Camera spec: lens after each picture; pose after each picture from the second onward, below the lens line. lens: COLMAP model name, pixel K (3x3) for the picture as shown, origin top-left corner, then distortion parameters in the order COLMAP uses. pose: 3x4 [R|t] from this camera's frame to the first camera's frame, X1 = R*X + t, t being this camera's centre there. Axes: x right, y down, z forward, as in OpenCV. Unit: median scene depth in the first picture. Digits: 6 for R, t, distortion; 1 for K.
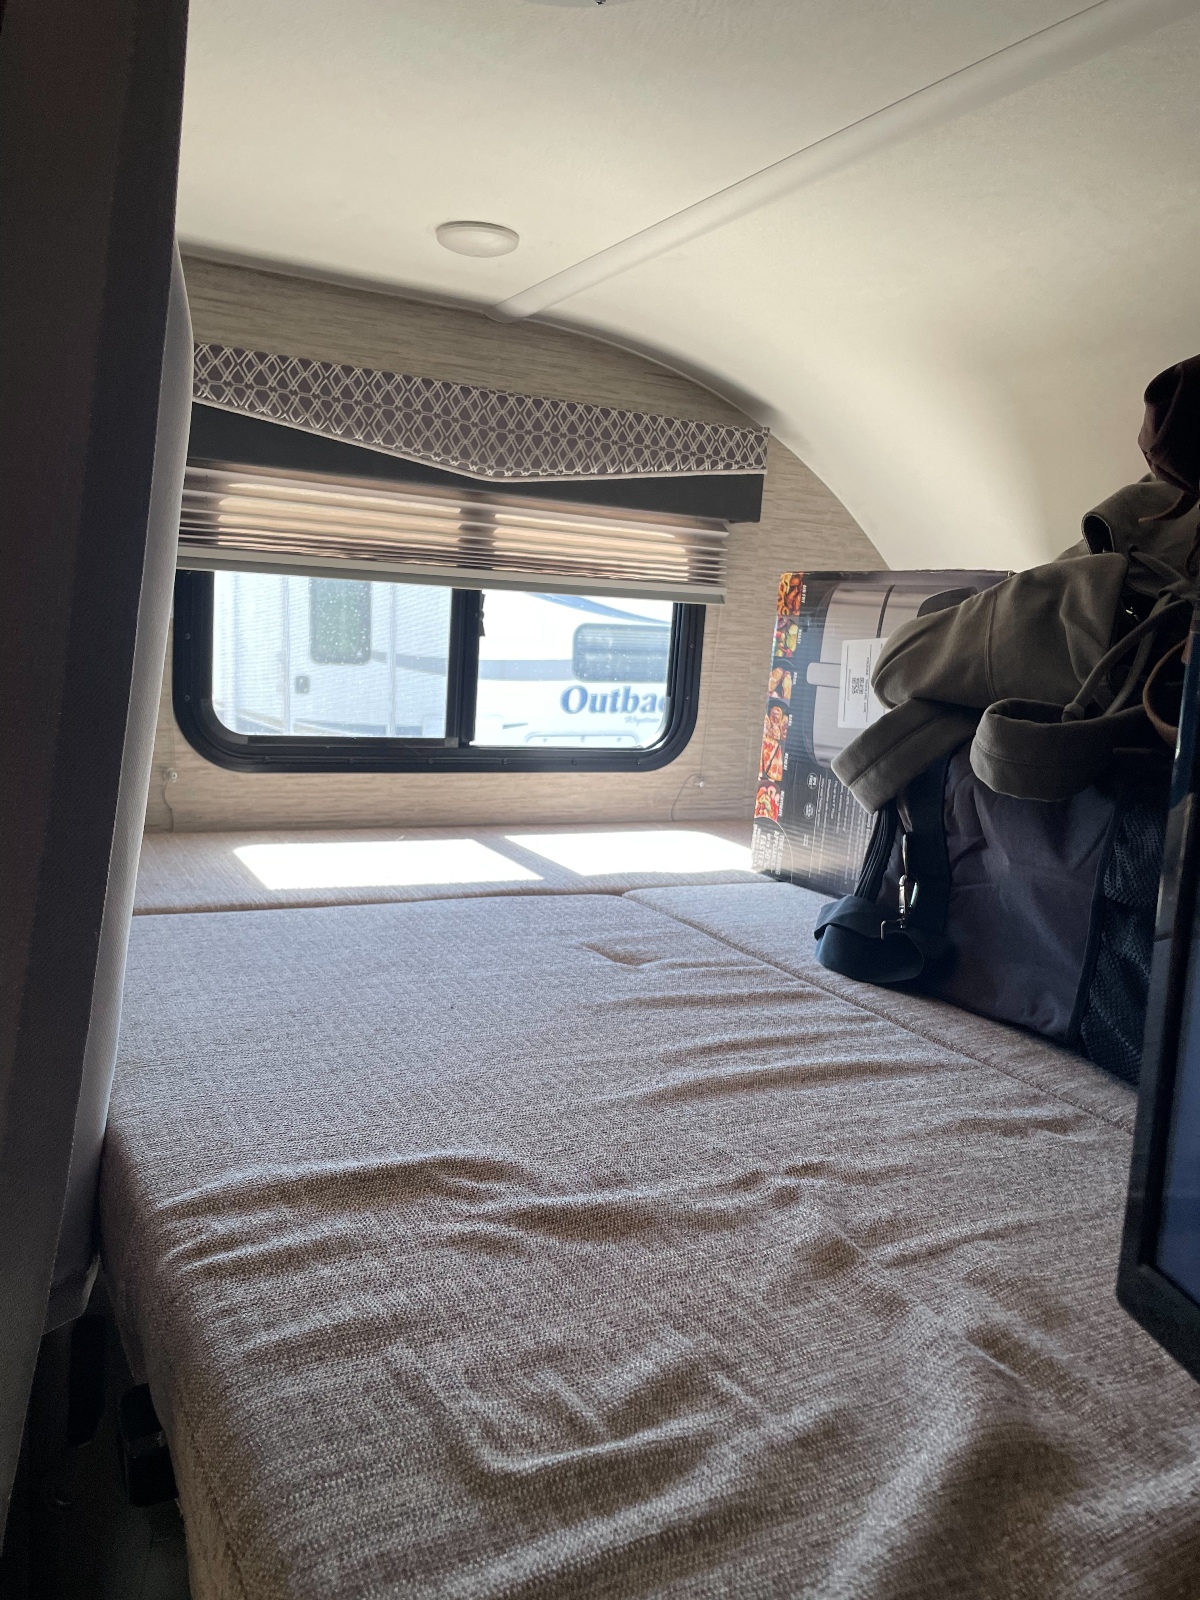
lens RADIAL K [[1225.7, 0, 600.0], [0, 1225.7, 800.0], [0, 0, 1]] dist [0.073661, -0.084033]
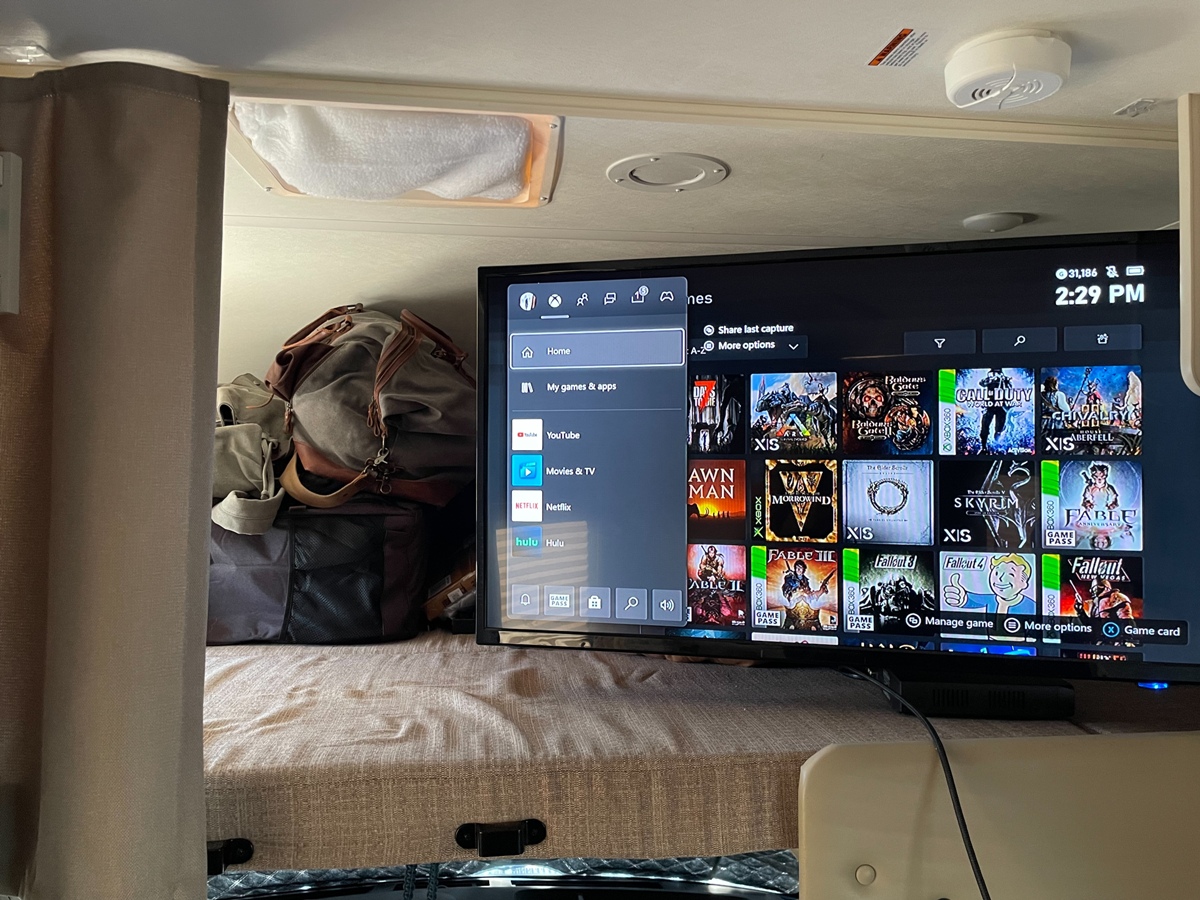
lens RADIAL K [[919.3, 0, 600.0], [0, 919.3, 450.0], [0, 0, 1]] dist [0.073661, -0.084033]
pose [[0.374526, -0.049105, 0.925915, -0.997435], [0.146029, 0.989258, -0.006603, -0.050752], [-0.915645, 0.137683, 0.377674, -0.230015]]
